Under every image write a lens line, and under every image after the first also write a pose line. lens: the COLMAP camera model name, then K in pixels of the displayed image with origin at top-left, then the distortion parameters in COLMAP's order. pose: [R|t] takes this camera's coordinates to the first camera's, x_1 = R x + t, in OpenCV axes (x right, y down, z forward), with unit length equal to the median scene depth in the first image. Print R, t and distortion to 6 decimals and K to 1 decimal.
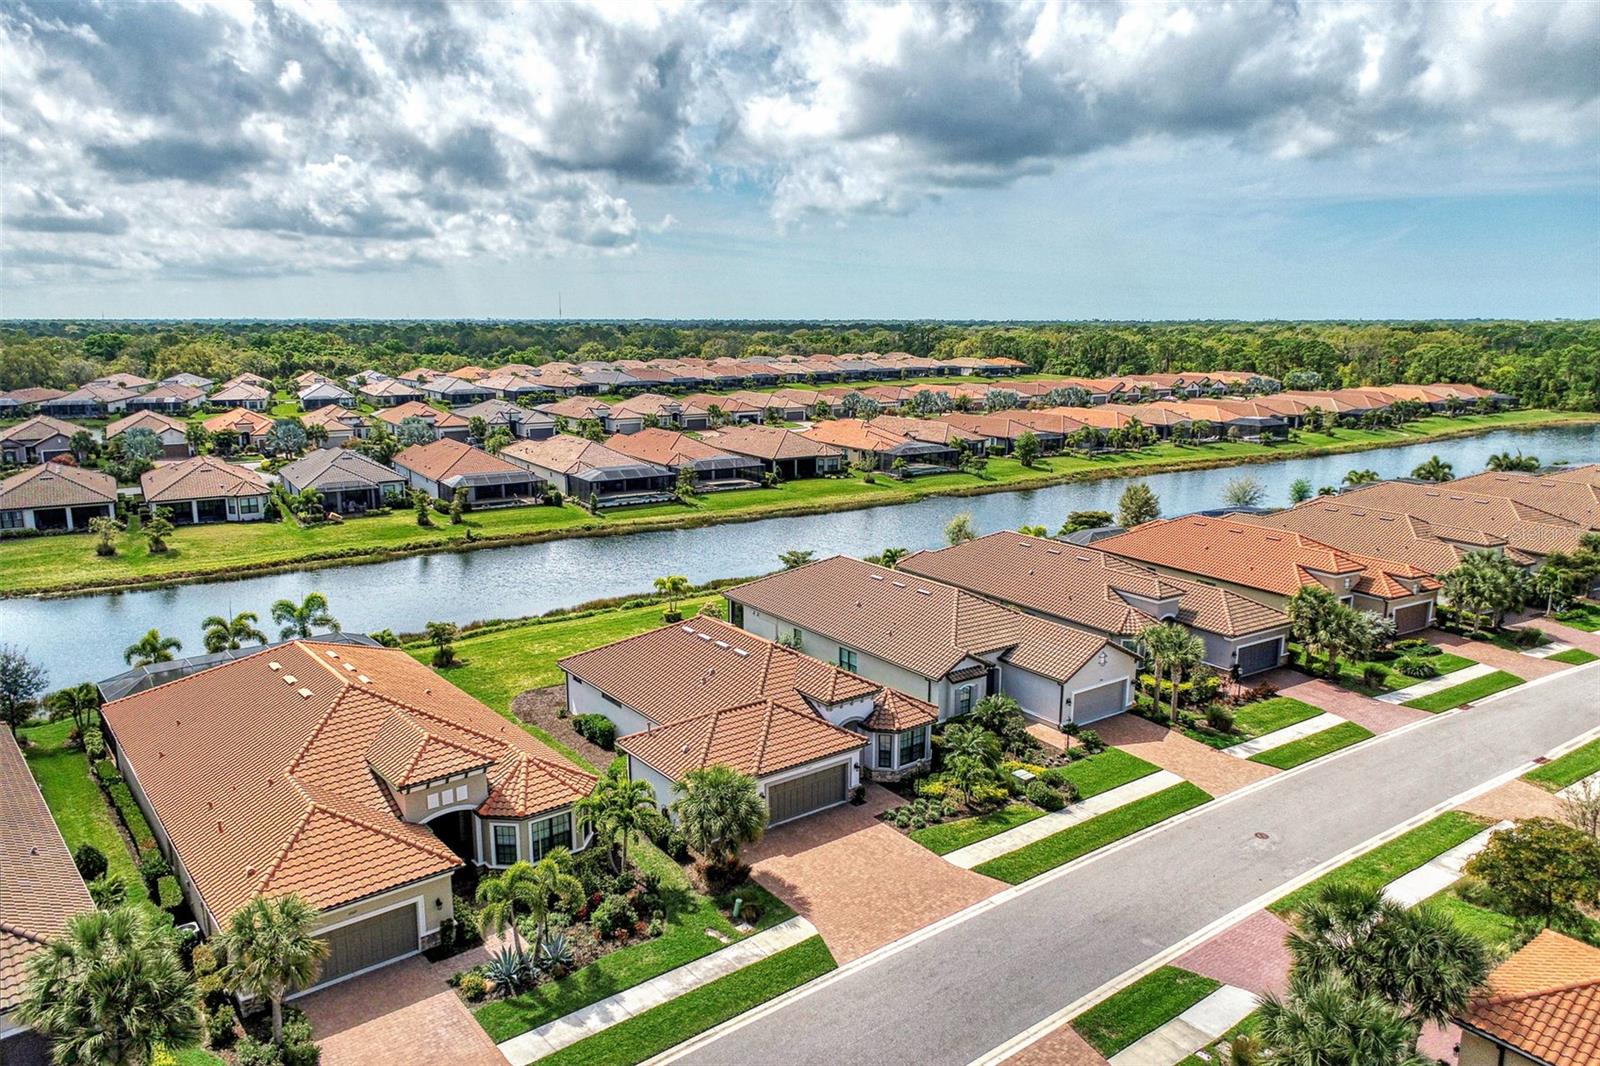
lens RADIAL K [[1059.3, 0, 856.9], [0, 1059.3, 494.9], [0, 0, 1]] dist [-0.007948, -0.003926]
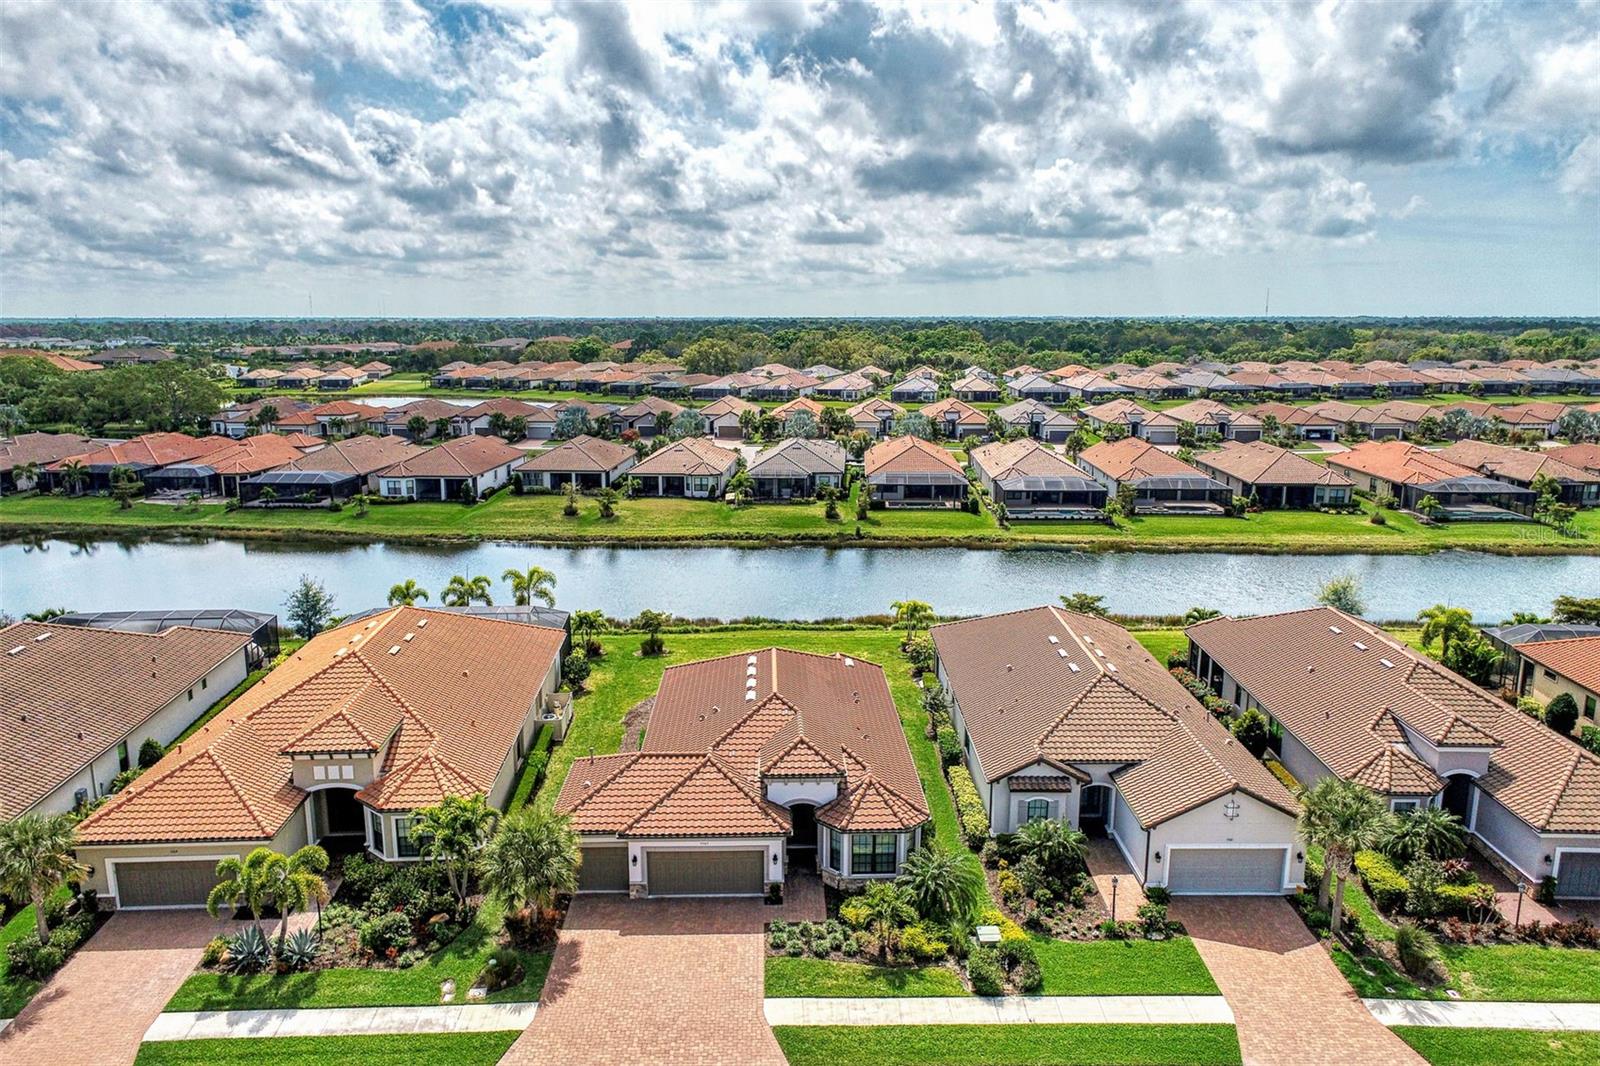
lens RADIAL K [[1095.1, 0, 840.4], [0, 1095.1, 539.7], [0, 0, 1]] dist [-0.012826, 0.002477]
pose [[0.806578, 0.113852, -0.580060, 0.374635], [-0.092681, 0.993498, 0.066126, -0.037111], [0.583817, 0.000425, 0.811886, 0.251831]]
